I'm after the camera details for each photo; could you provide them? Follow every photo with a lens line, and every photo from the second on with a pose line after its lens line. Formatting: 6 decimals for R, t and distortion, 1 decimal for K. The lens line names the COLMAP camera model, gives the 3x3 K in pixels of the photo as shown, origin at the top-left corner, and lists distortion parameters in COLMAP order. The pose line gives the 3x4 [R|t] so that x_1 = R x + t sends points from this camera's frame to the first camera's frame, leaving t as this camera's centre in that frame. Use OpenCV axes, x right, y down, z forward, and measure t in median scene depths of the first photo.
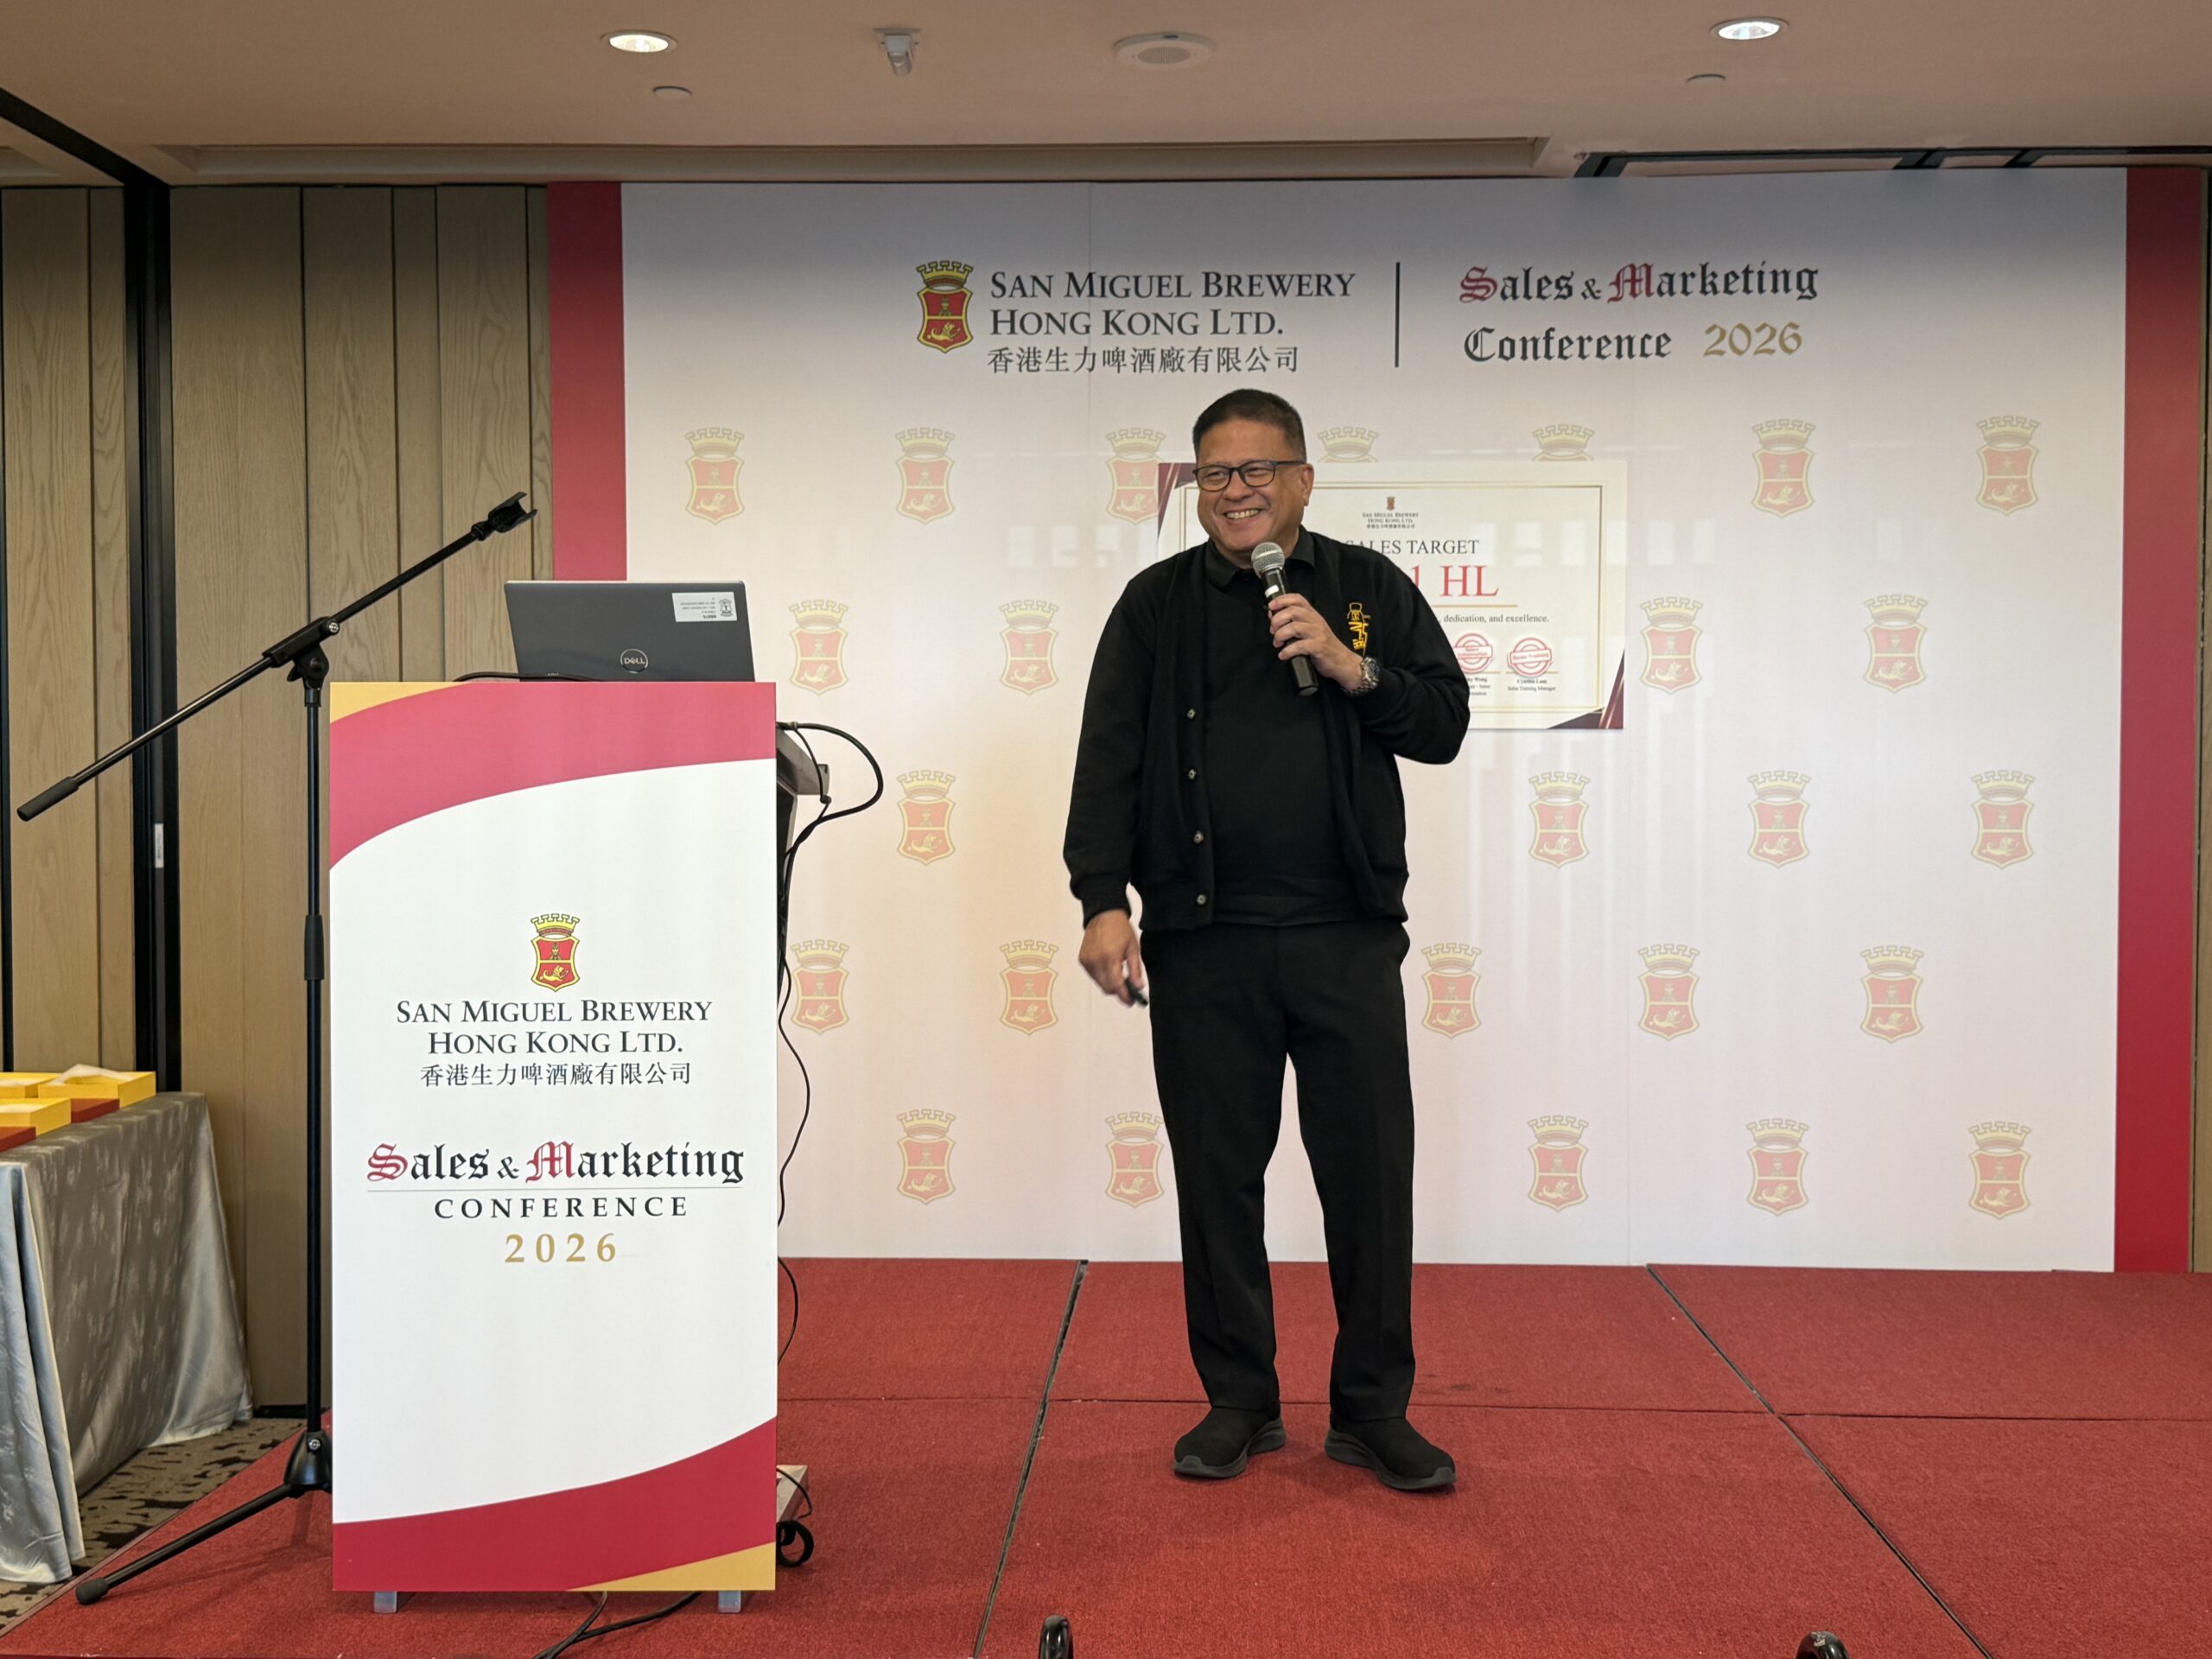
lens RADIAL K [[2565.8, 0, 1106.0], [0, 2565.8, 829.5], [0, 0, 1]] dist [0.310161, -0.834799]
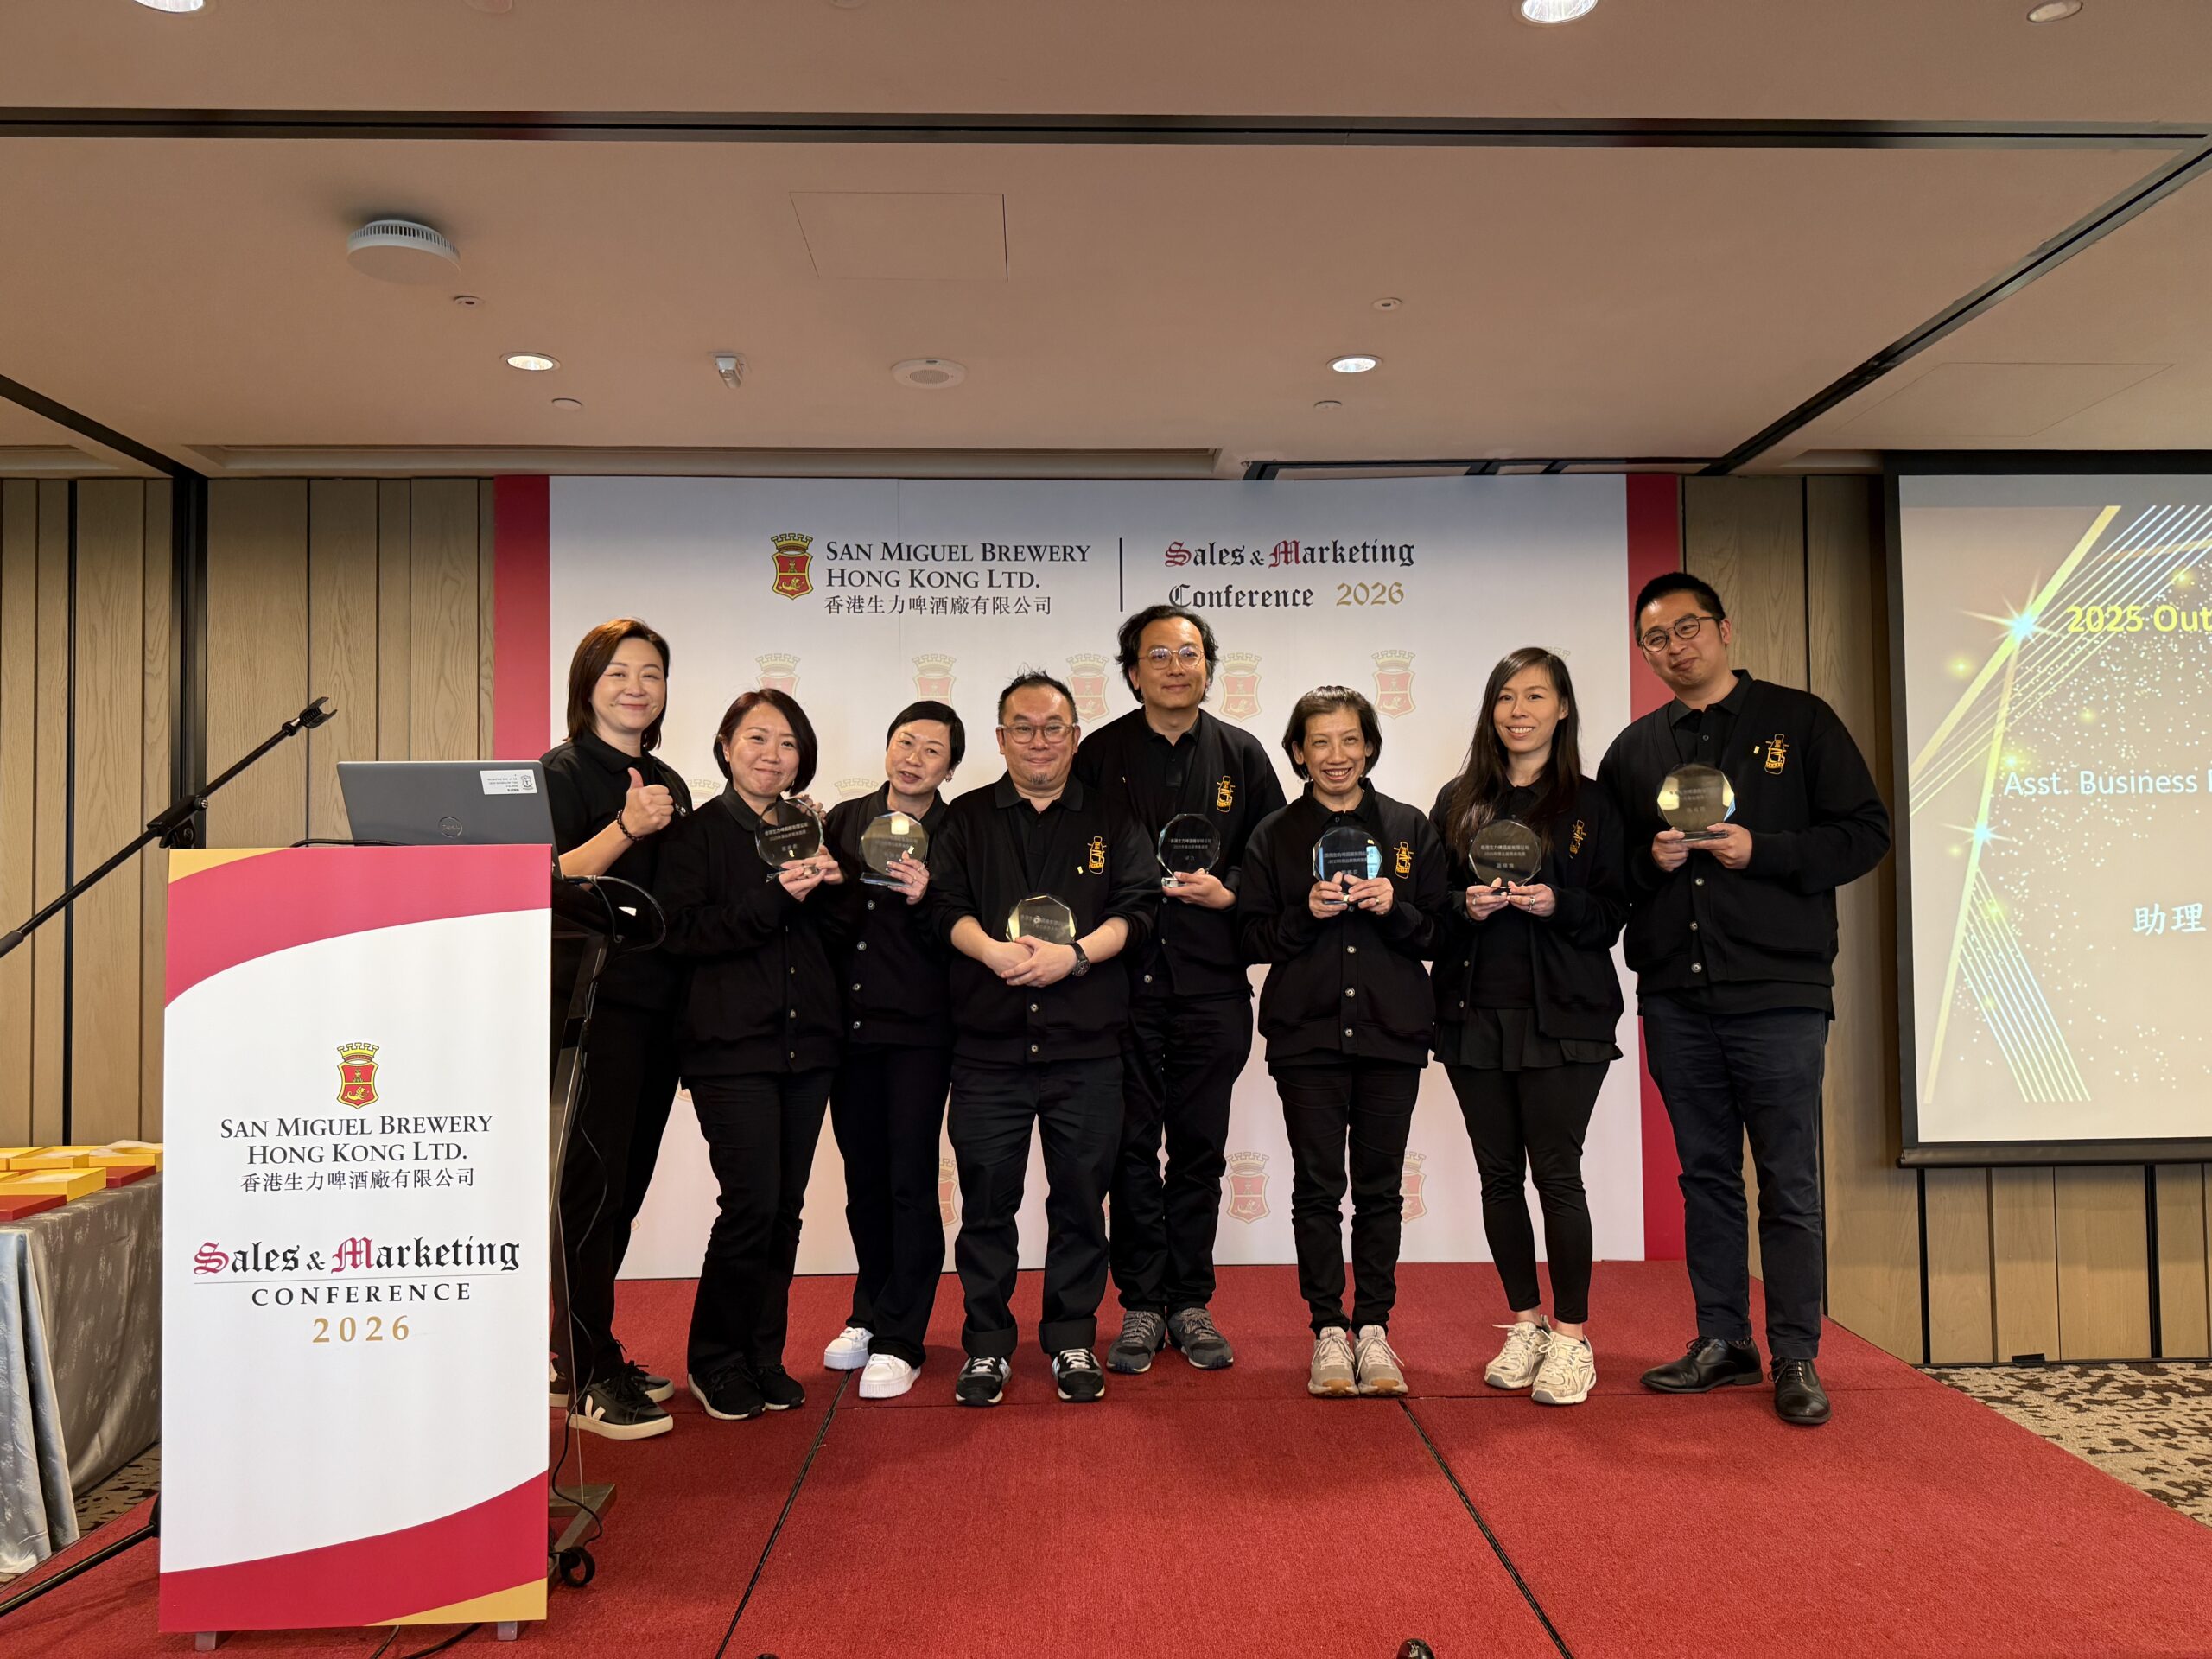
lens RADIAL K [[1685.5, 0, 1106.0], [0, 1685.5, 829.5], [0, 0, 1]] dist [0.161179, -0.209891]
pose [[0.997732, -0.006989, 0.066947, 0.053806], [0.011066, 0.998093, -0.060734, -0.009142], [-0.066394, 0.061337, 0.995906, 0.137970]]
